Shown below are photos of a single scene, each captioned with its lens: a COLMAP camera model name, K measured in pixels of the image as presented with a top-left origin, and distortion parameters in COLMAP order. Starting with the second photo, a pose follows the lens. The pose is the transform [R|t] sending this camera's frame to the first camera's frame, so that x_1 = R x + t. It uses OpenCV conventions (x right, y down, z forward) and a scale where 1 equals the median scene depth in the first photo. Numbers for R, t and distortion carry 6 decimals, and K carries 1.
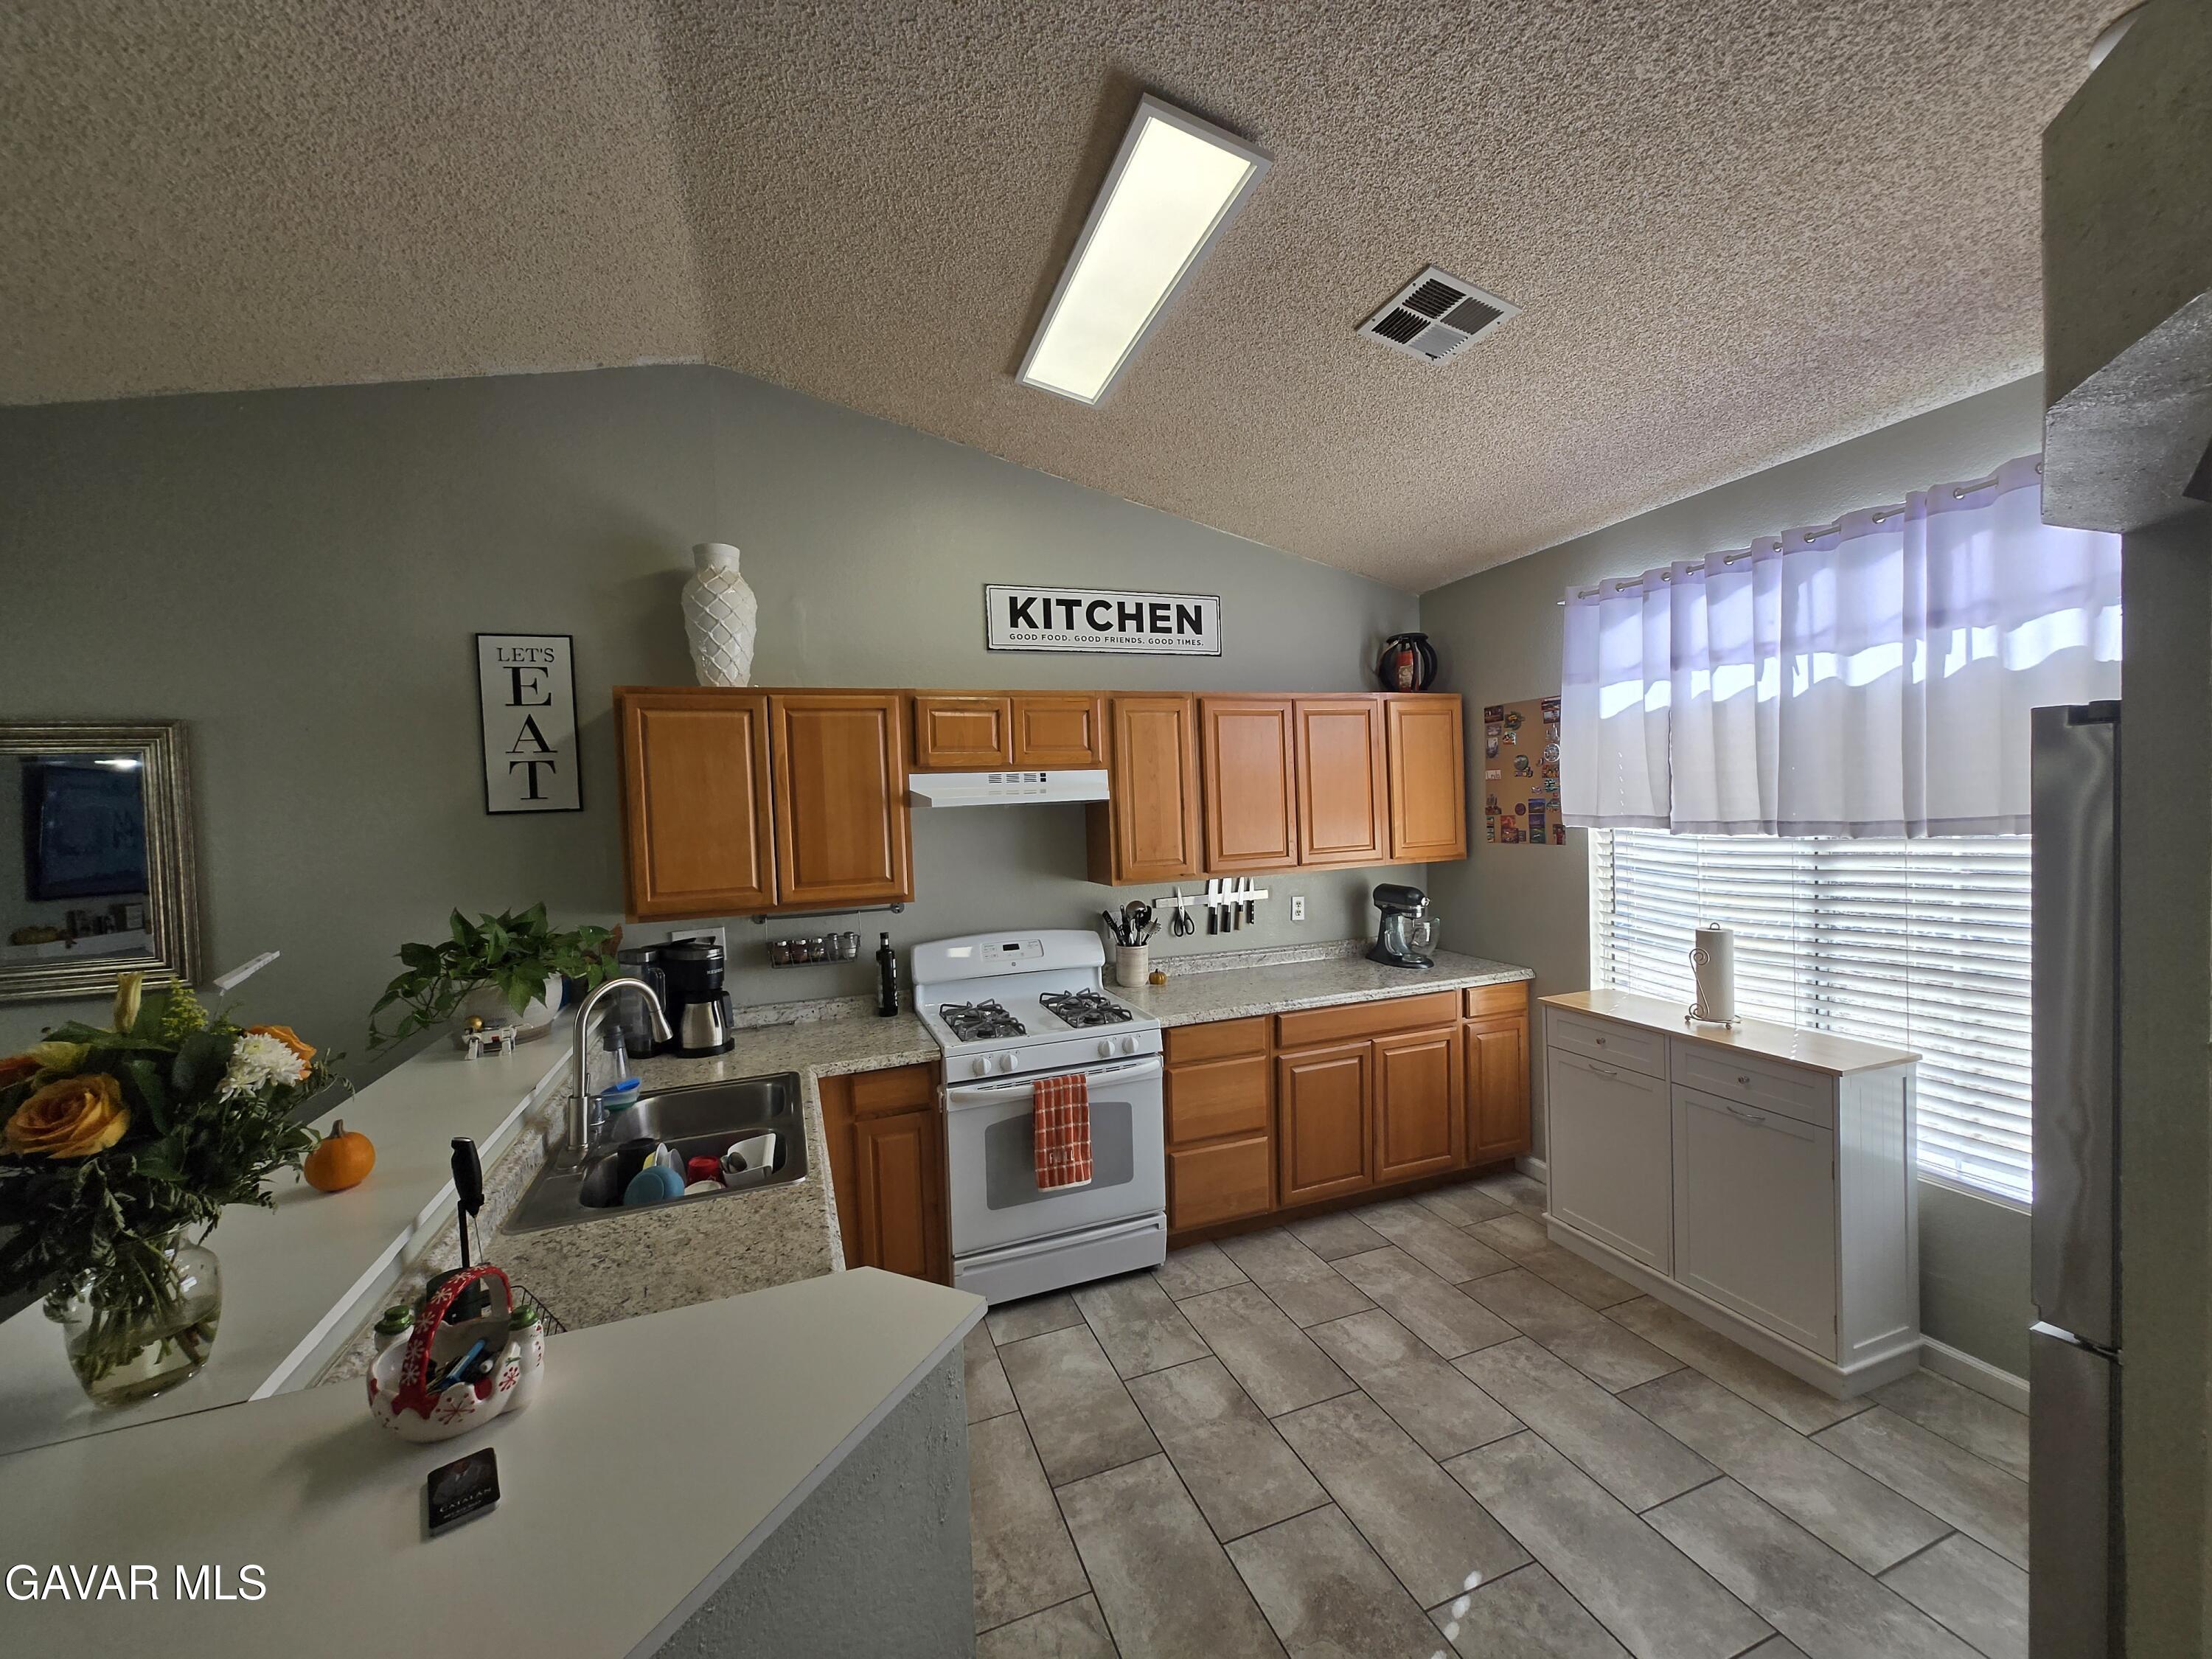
lens RADIAL K [[865.1, 0, 1106.0], [0, 865.1, 829.5], [0, 0, 1]] dist [-0.000620, 0.000105]
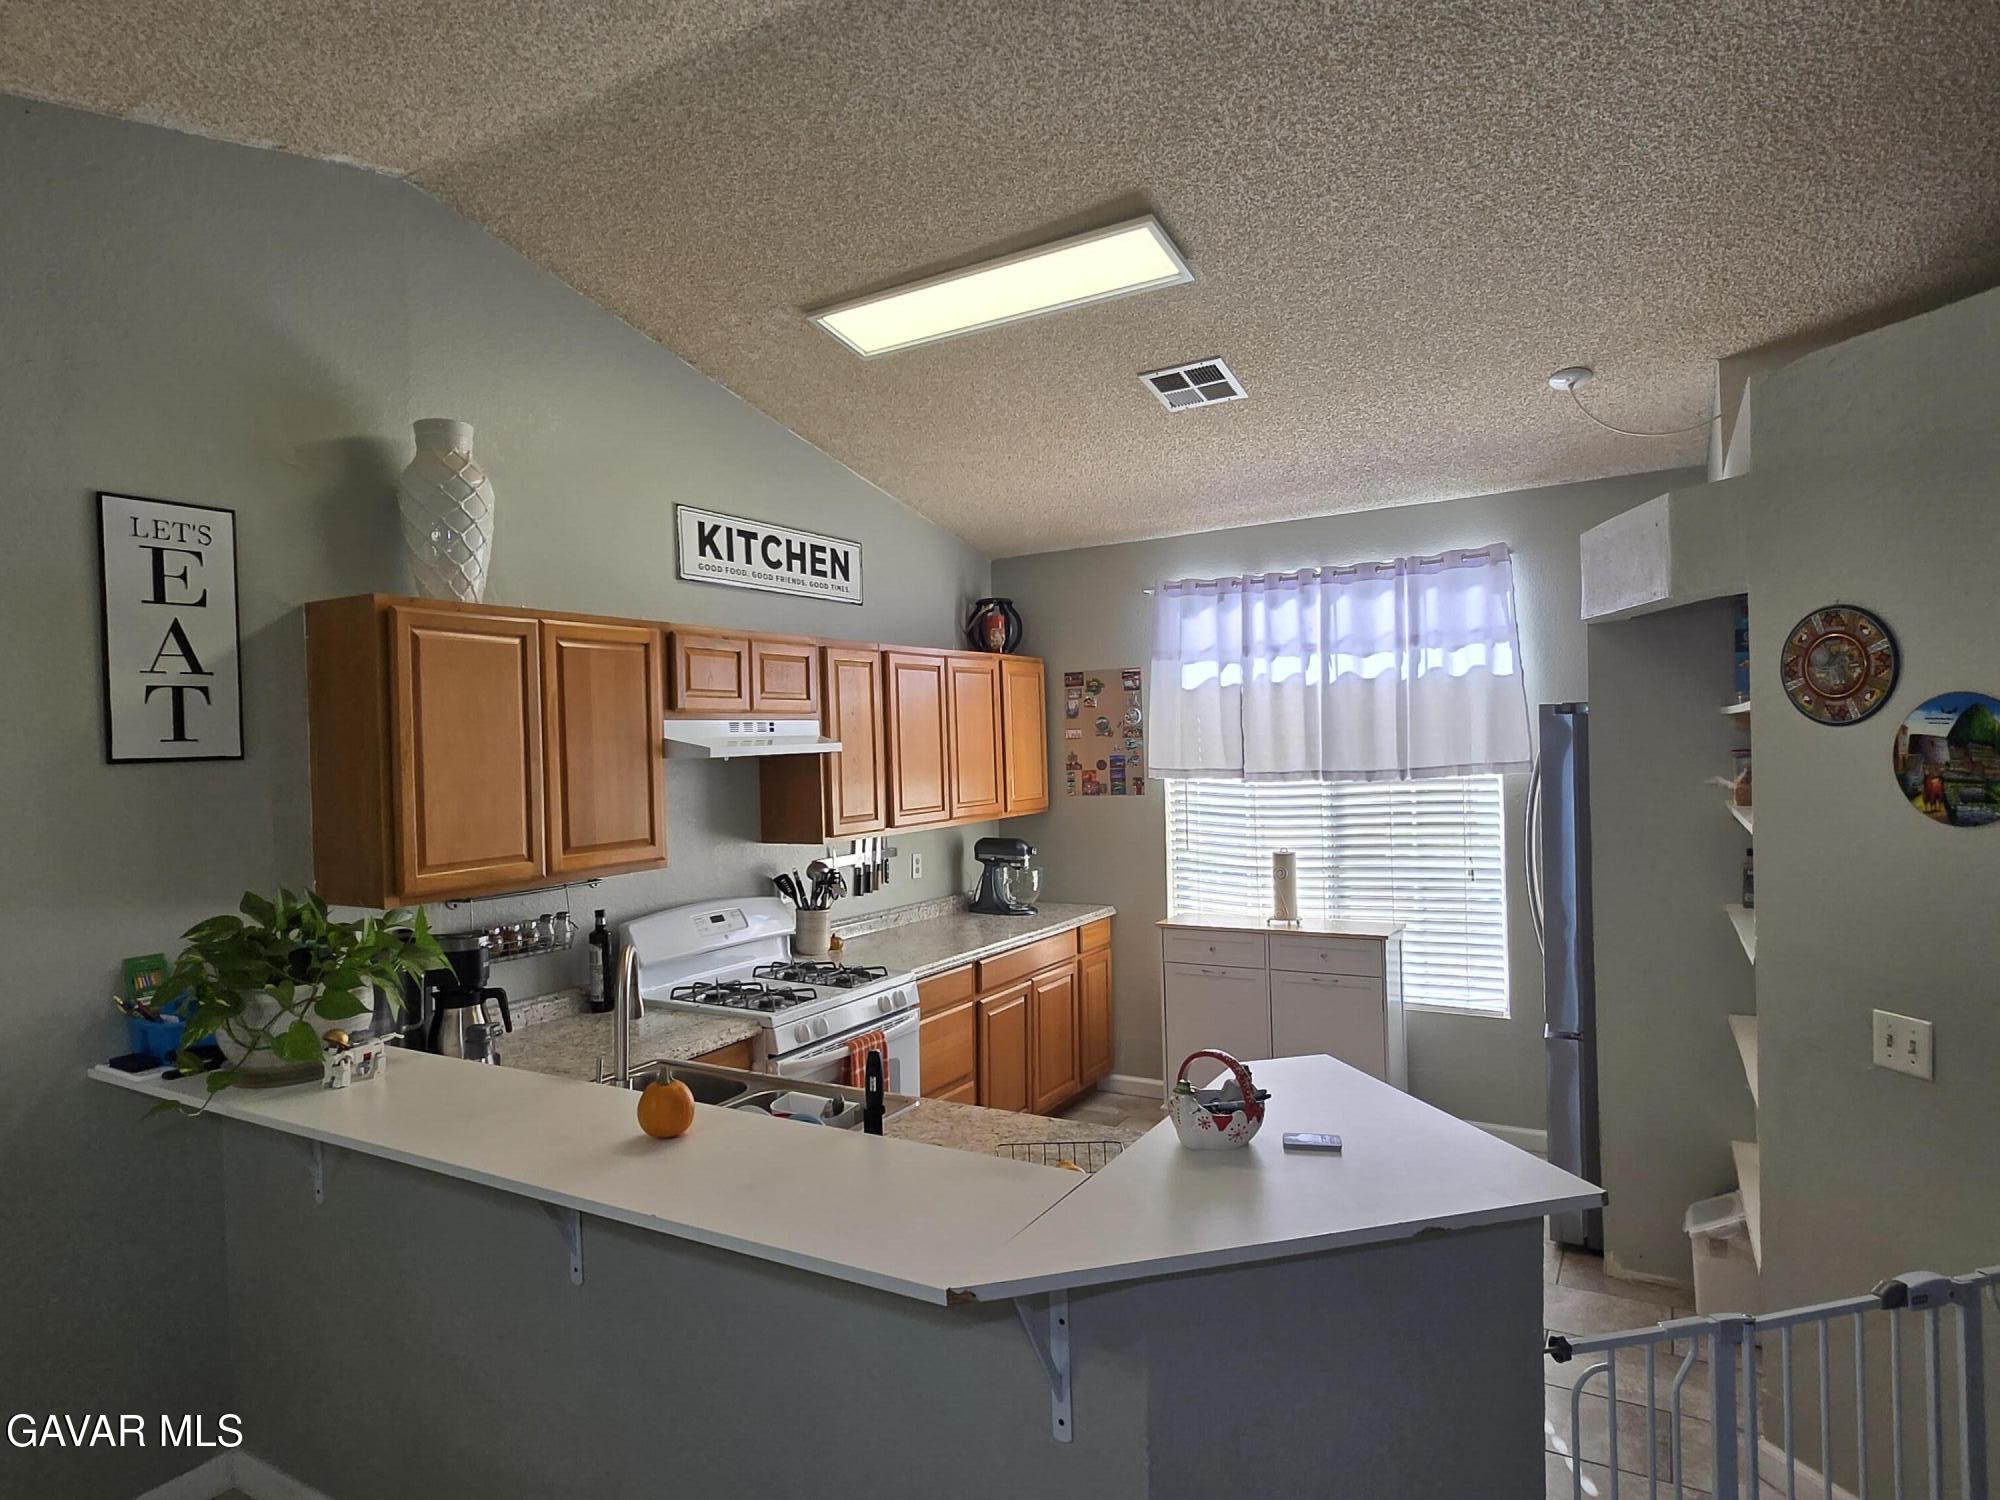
lens RADIAL K [[1156.8, 0, 1000.0], [0, 1156.8, 750.0], [0, 0, 1]] dist [-0.003369, -0.000159]
pose [[0.777118, 0.010839, 0.629261, -0.656070], [0.019477, 0.998959, -0.041261, 0.019594], [-0.629053, 0.044321, 0.776098, -0.103646]]
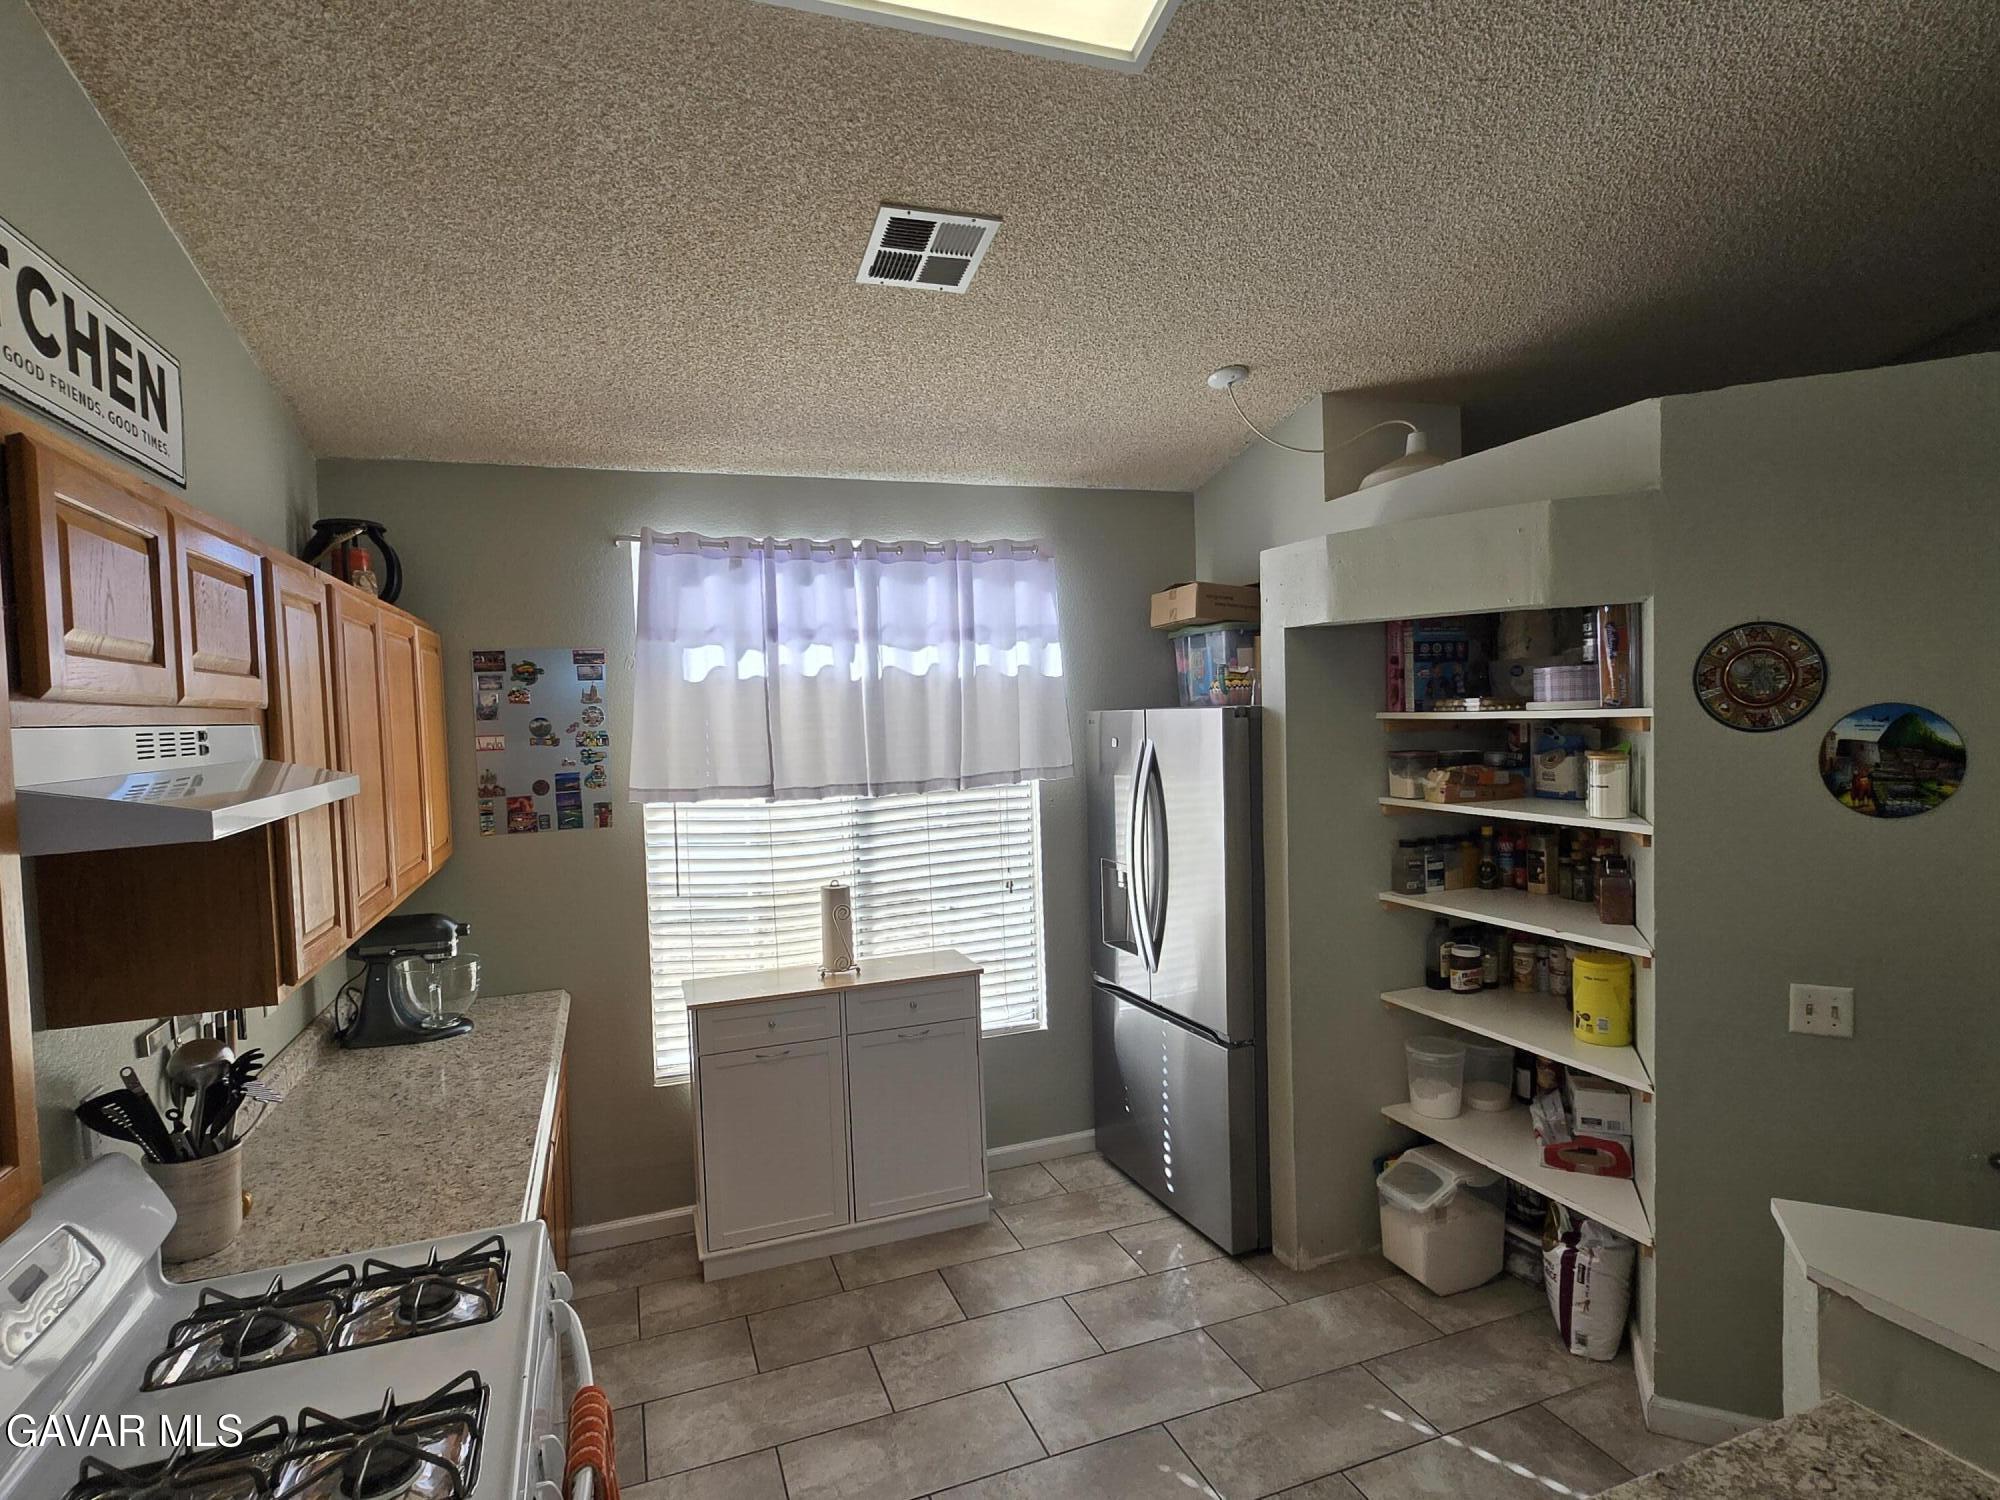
lens RADIAL K [[1030.0, 0, 1000.0], [0, 1030.0, 750.0], [0, 0, 1]] dist [-0.002568, -0.000368]
pose [[0.005436, -0.001404, 0.999984, -0.501789], [0.061664, 0.998096, 0.001066, -0.036943], [-0.998082, 0.061658, 0.005512, 0.663310]]
